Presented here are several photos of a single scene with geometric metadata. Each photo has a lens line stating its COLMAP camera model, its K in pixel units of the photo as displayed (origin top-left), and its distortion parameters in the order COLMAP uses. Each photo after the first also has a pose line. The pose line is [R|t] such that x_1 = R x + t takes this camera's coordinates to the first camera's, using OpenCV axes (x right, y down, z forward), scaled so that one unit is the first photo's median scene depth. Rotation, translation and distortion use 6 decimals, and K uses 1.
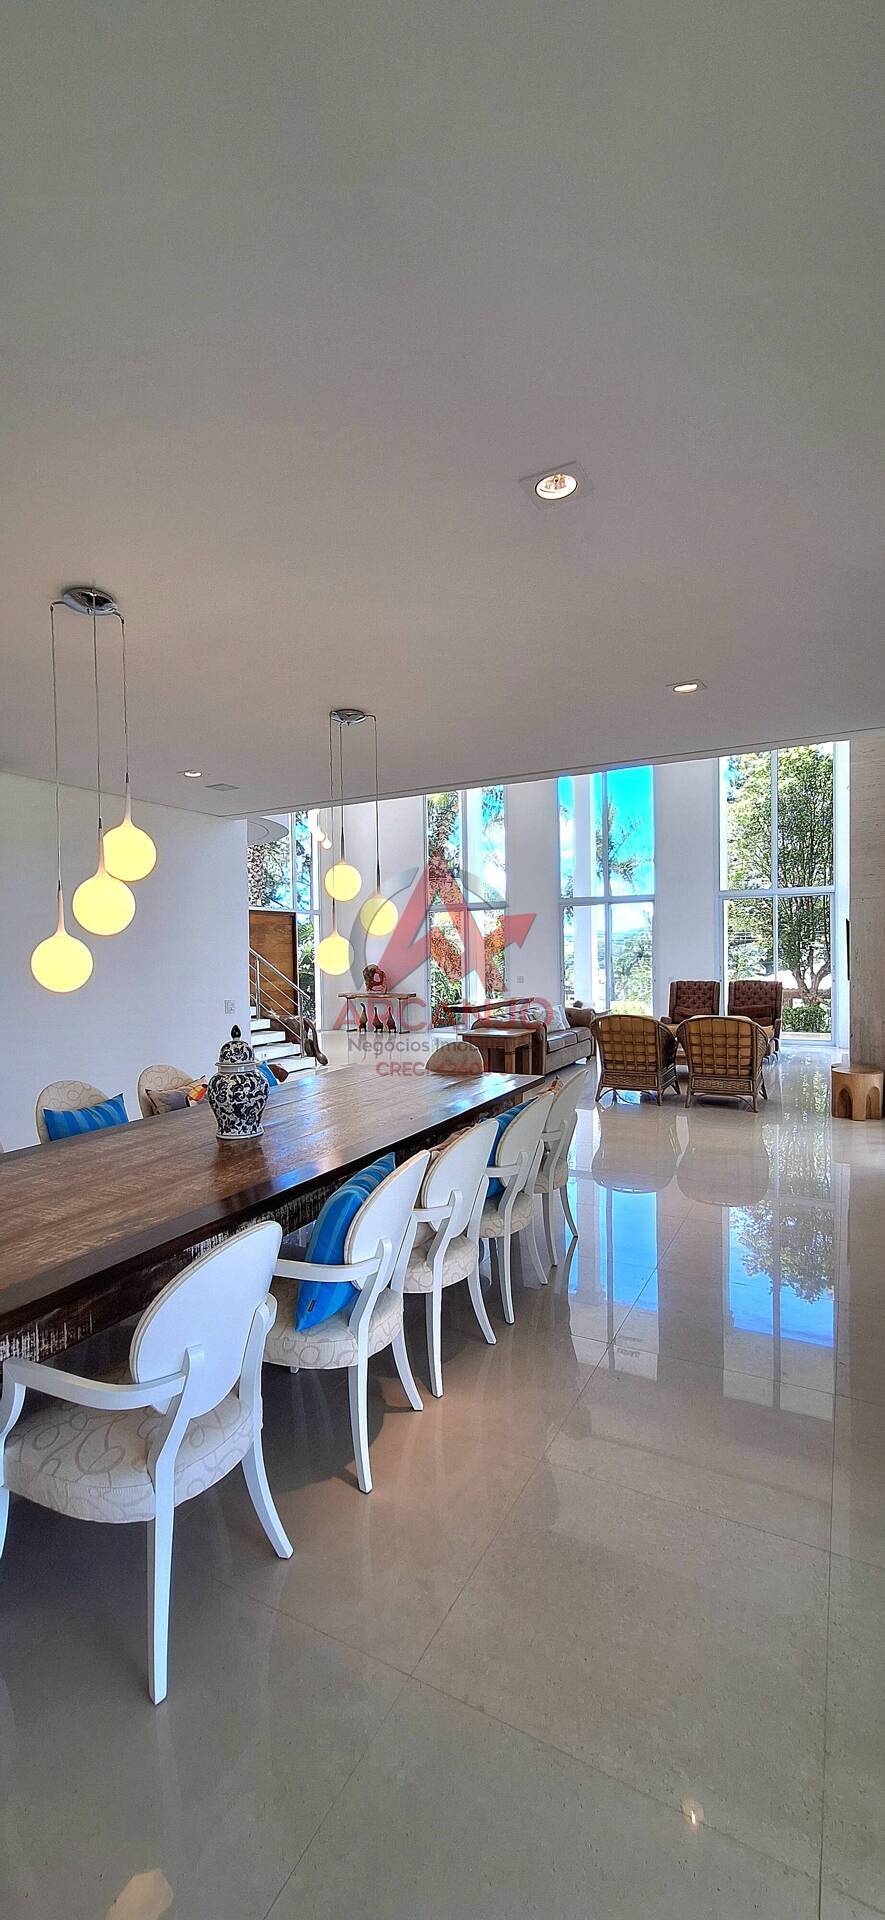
lens RADIAL K [[767.3, 0, 433.5], [0, 767.3, 970.8], [0, 0, 1]] dist [-0.012227, 0.004978]
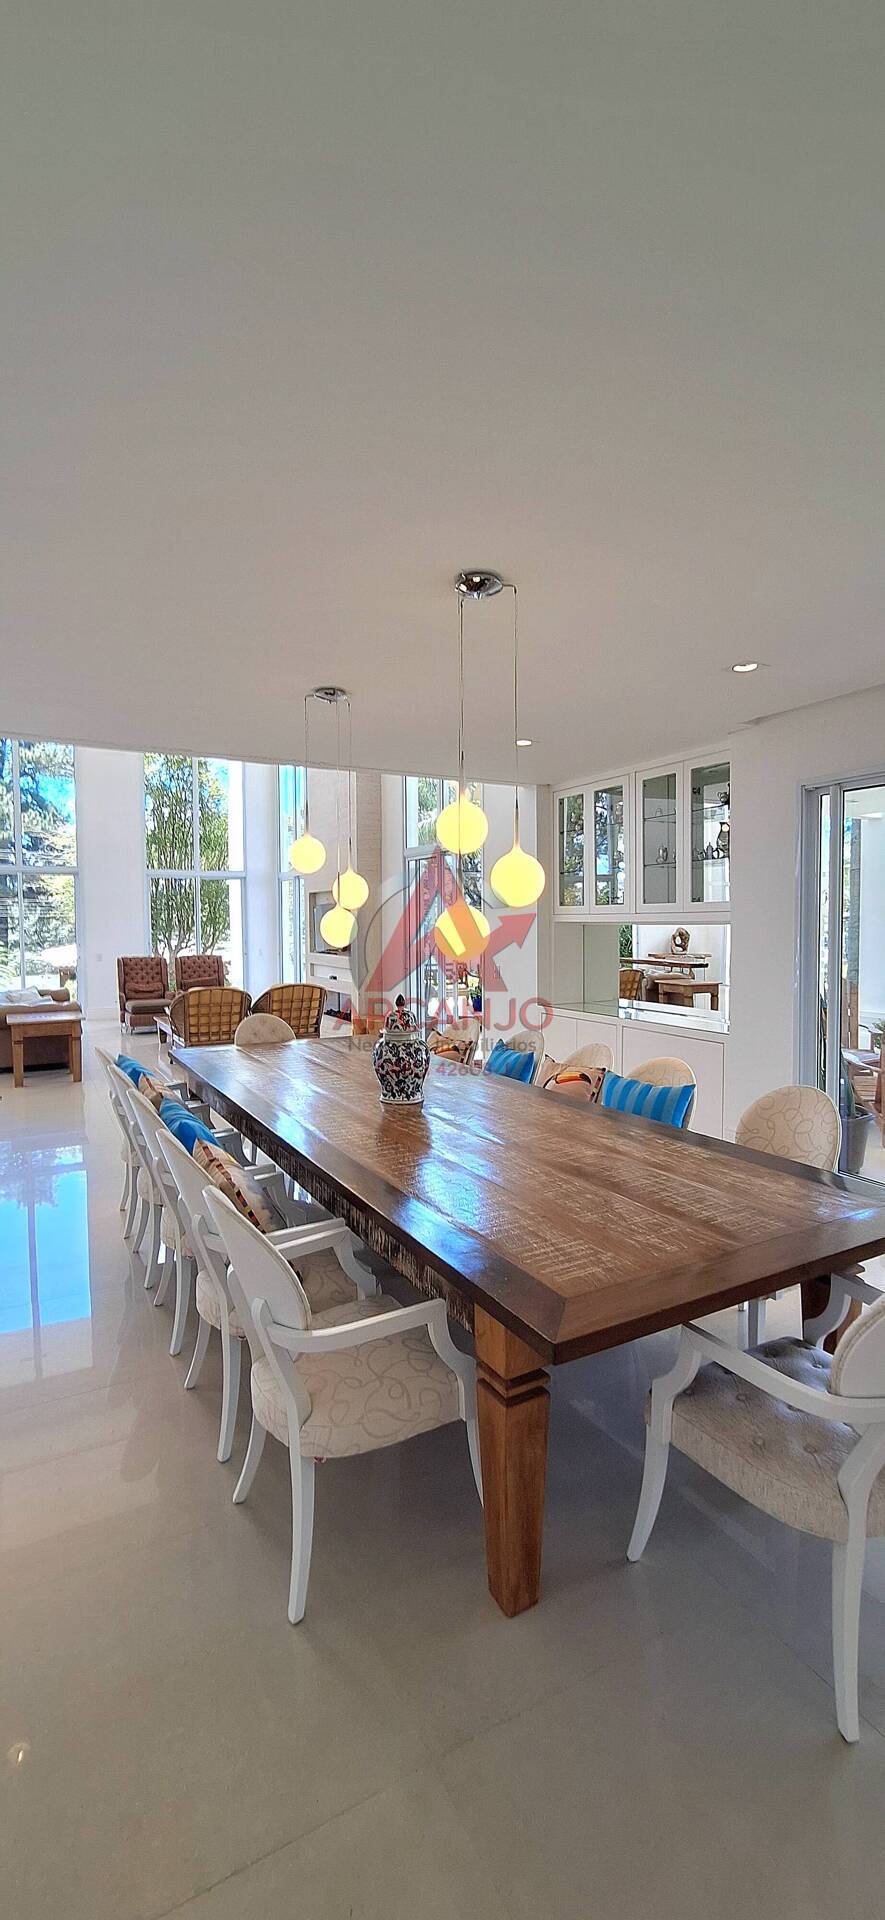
lens RADIAL K [[767.3, 0, 433.5], [0, 767.3, 970.8], [0, 0, 1]] dist [-0.012227, 0.004978]
pose [[0.547560, -0.031928, 0.836157, -0.392968], [0.008493, 0.999432, 0.032600, 0.002278], [-0.836724, -0.010749, 0.547520, 0.147605]]
